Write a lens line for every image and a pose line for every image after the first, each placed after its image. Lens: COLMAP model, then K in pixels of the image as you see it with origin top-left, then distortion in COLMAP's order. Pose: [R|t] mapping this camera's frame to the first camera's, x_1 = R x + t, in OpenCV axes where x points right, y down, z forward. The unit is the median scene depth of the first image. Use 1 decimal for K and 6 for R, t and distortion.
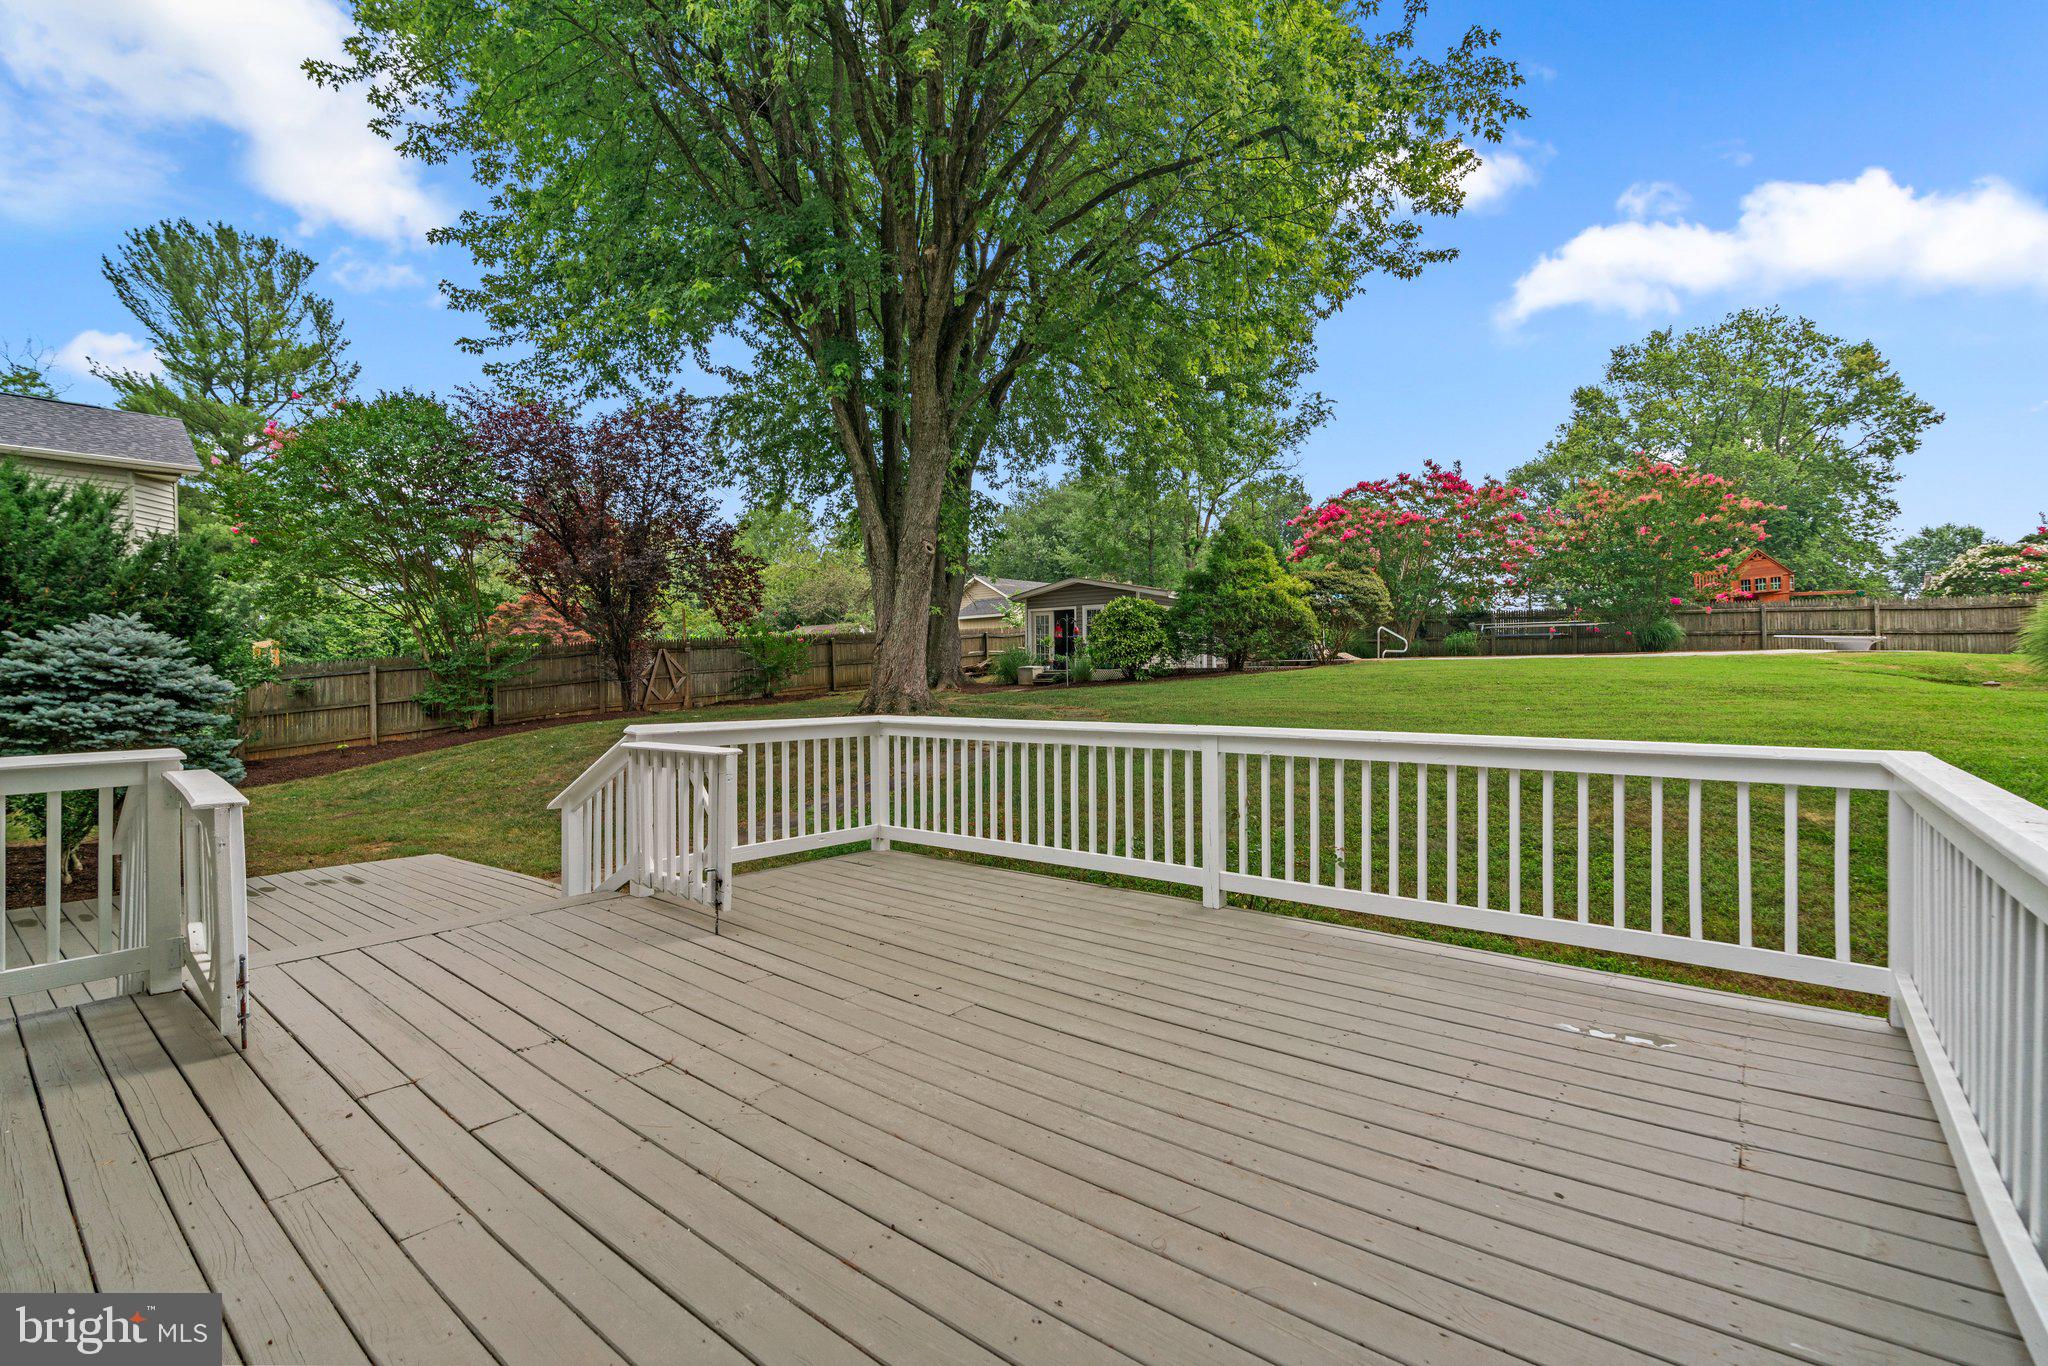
lens RADIAL K [[934.2, 0, 1028.7], [0, 934.2, 686.0], [0, 0, 1]] dist [-0.011372, 0.002613]
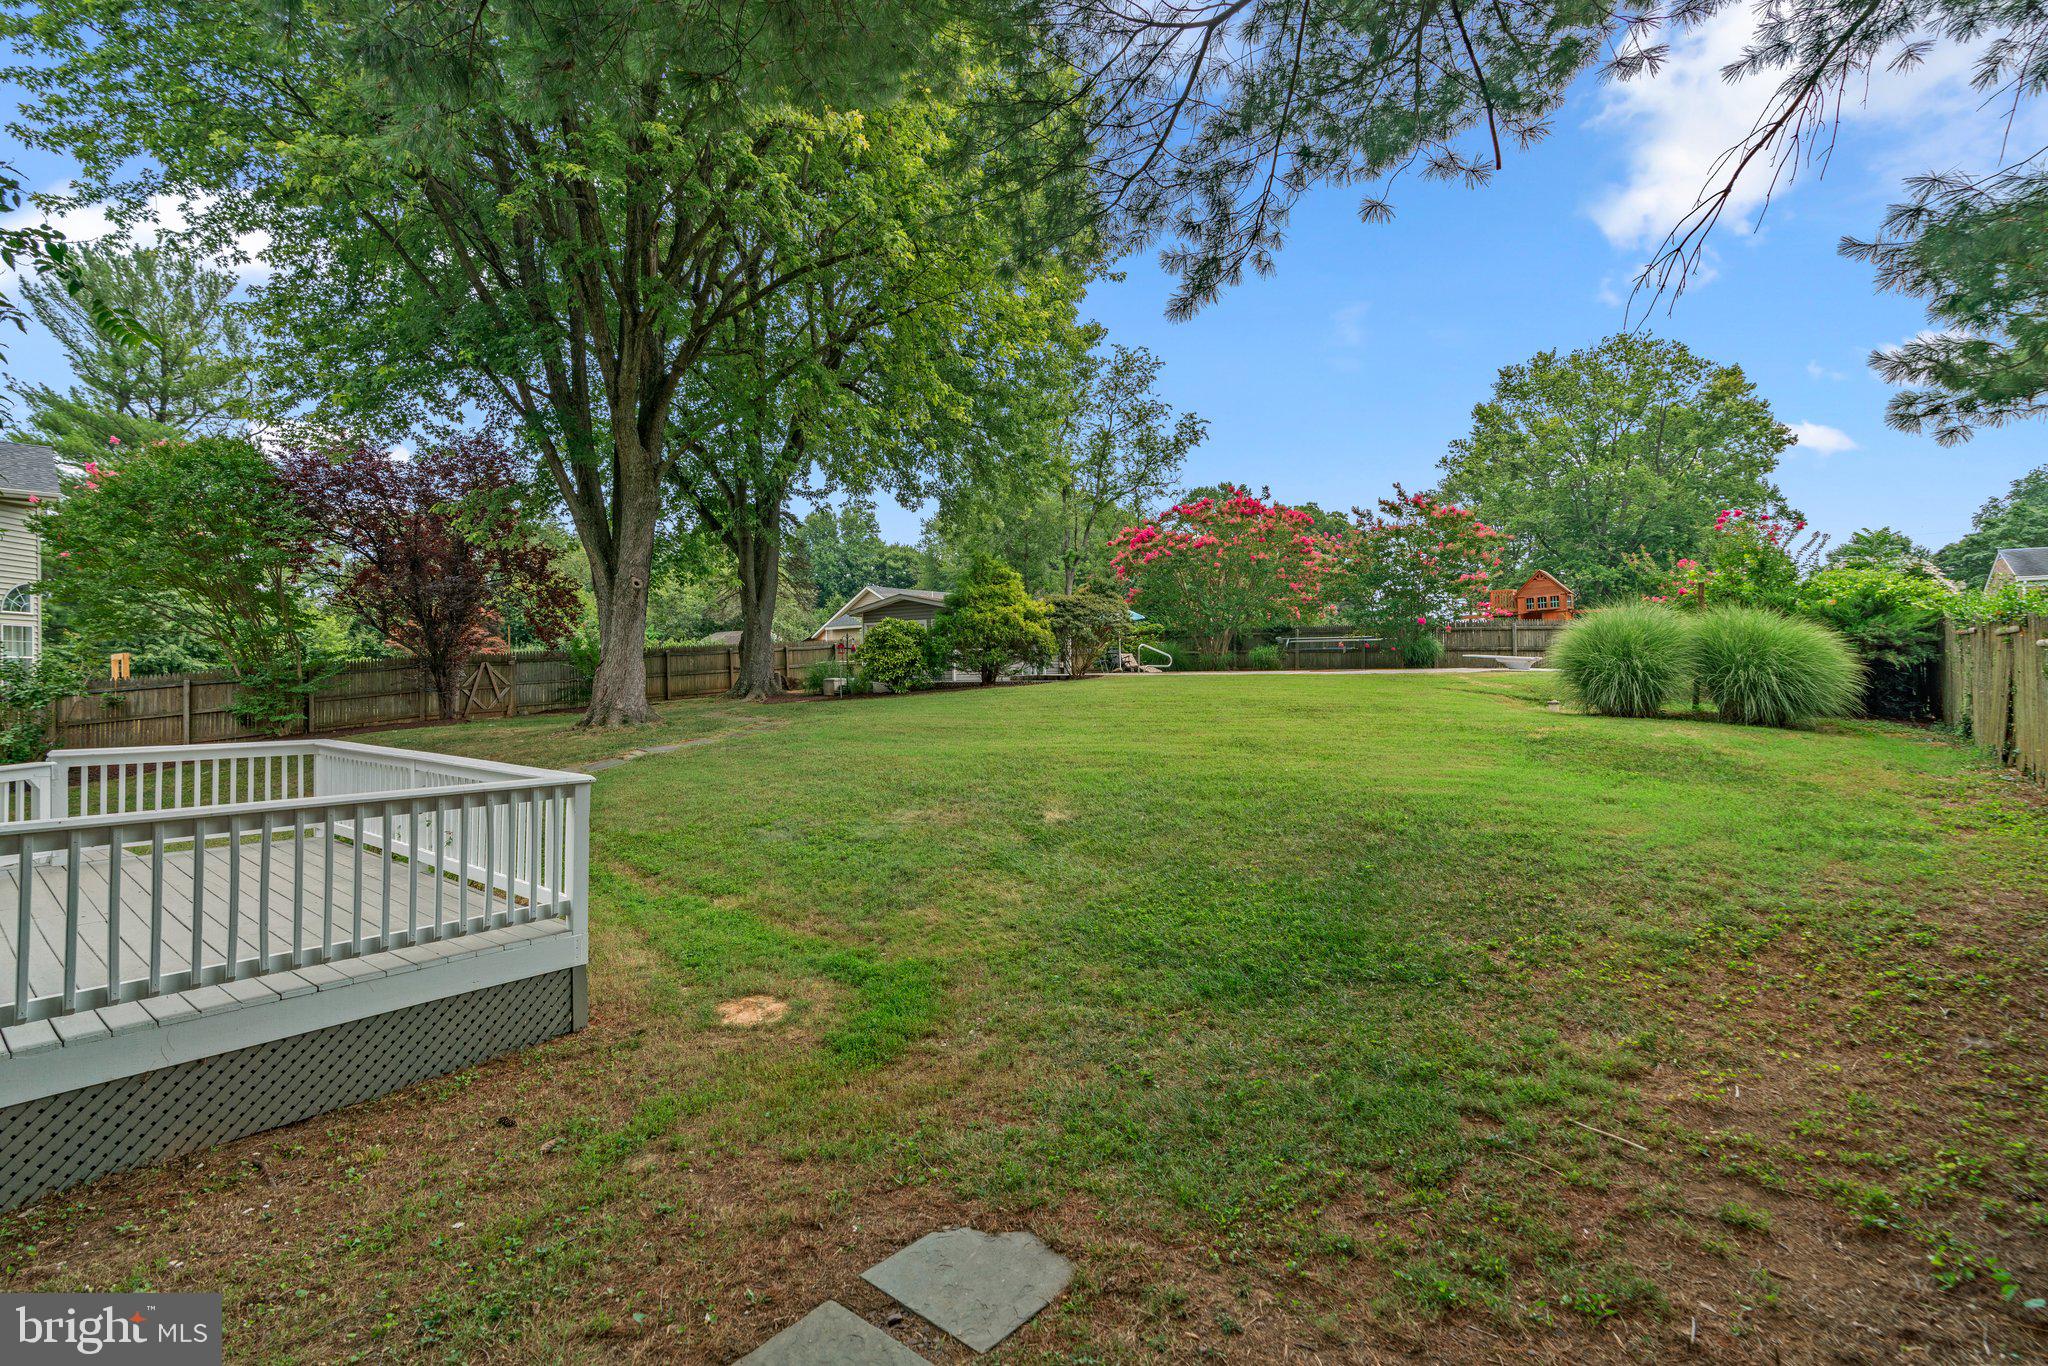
lens RADIAL K [[934.2, 0, 1017.2], [0, 934.2, 679.6], [0, 0, 1]] dist [-0.011372, 0.002613]
pose [[0.999914, 0.002762, 0.012795, 0.105718], [-0.002655, 0.999961, -0.008428, -0.005825], [-0.012818, 0.008393, 0.999883, -0.049221]]
